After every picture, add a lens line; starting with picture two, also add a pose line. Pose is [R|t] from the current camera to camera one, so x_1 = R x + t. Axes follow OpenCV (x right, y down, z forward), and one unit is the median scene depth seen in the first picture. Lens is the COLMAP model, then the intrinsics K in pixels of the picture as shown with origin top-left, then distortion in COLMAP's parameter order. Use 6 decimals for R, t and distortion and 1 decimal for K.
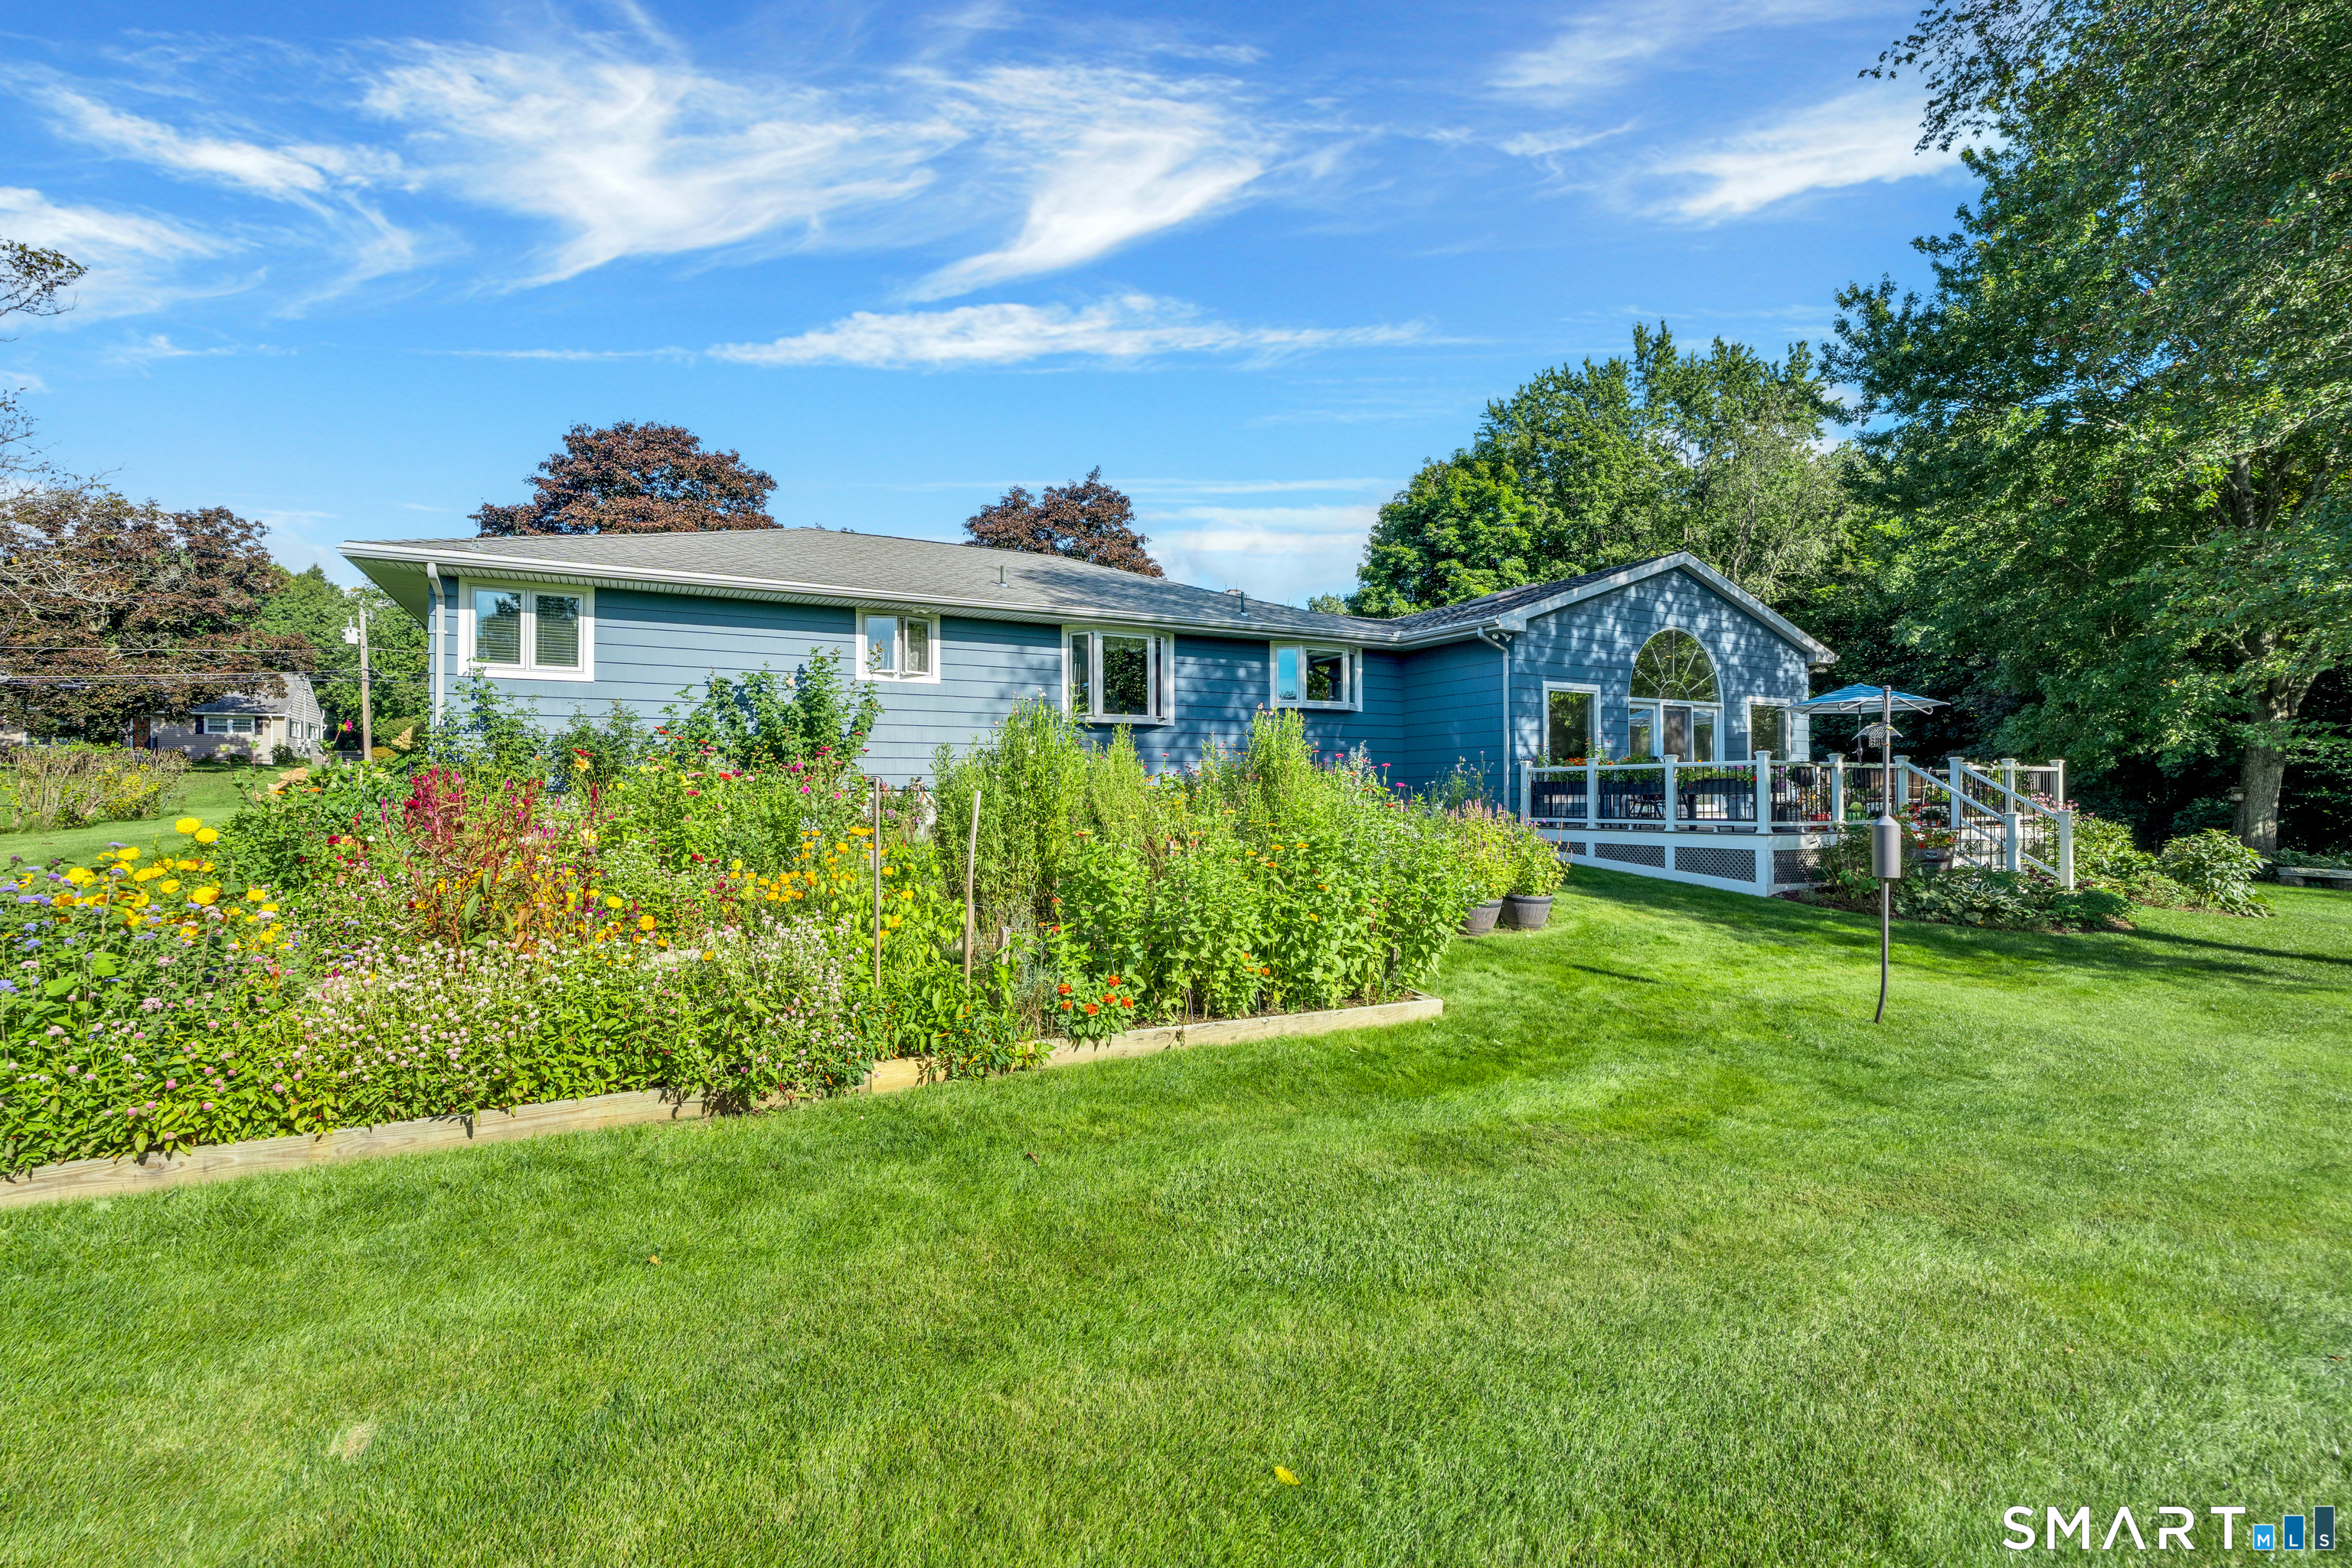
lens RADIAL K [[988.8, 0, 1149.2], [0, 988.8, 787.4], [0, 0, 1]] dist [-0.005528, -0.000204]
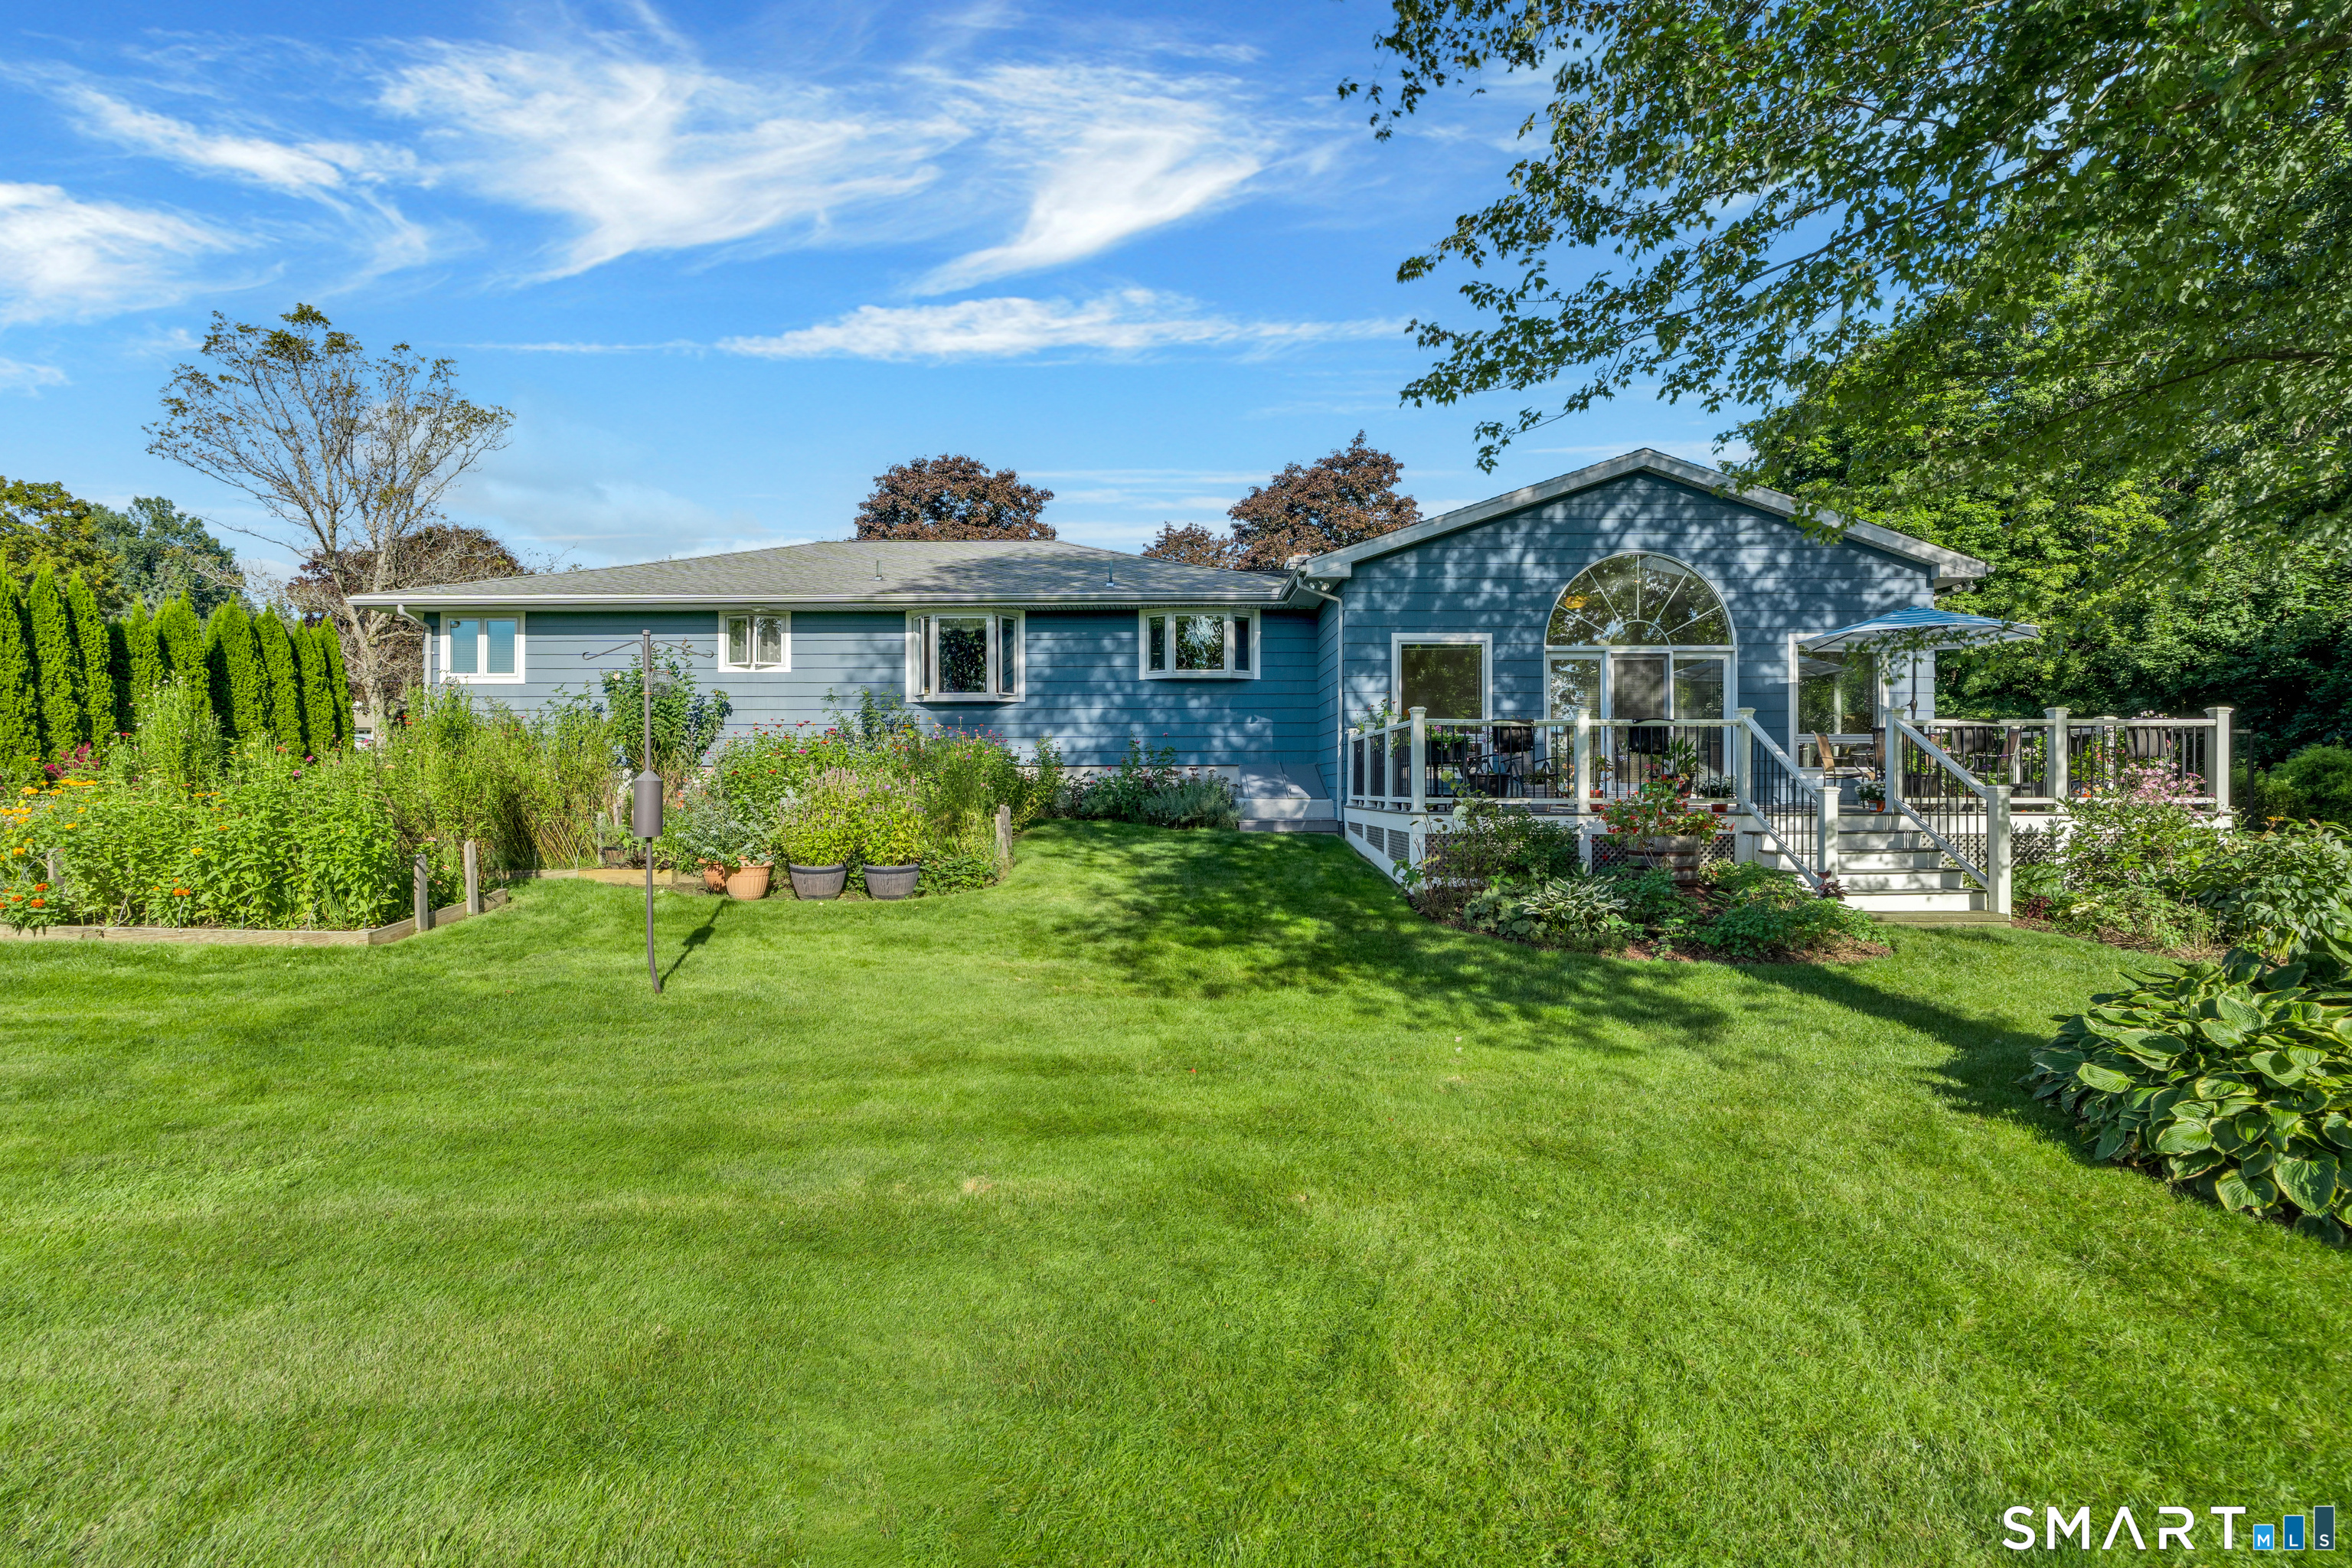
lens RADIAL K [[988.8, 0, 1149.2], [0, 988.8, 787.4], [0, 0, 1]] dist [-0.005528, -0.000204]
pose [[0.881601, 0.006712, -0.471948, 0.615010], [0.001421, 0.999857, 0.016874, 0.010006], [0.471994, -0.015546, 0.881465, 0.160541]]
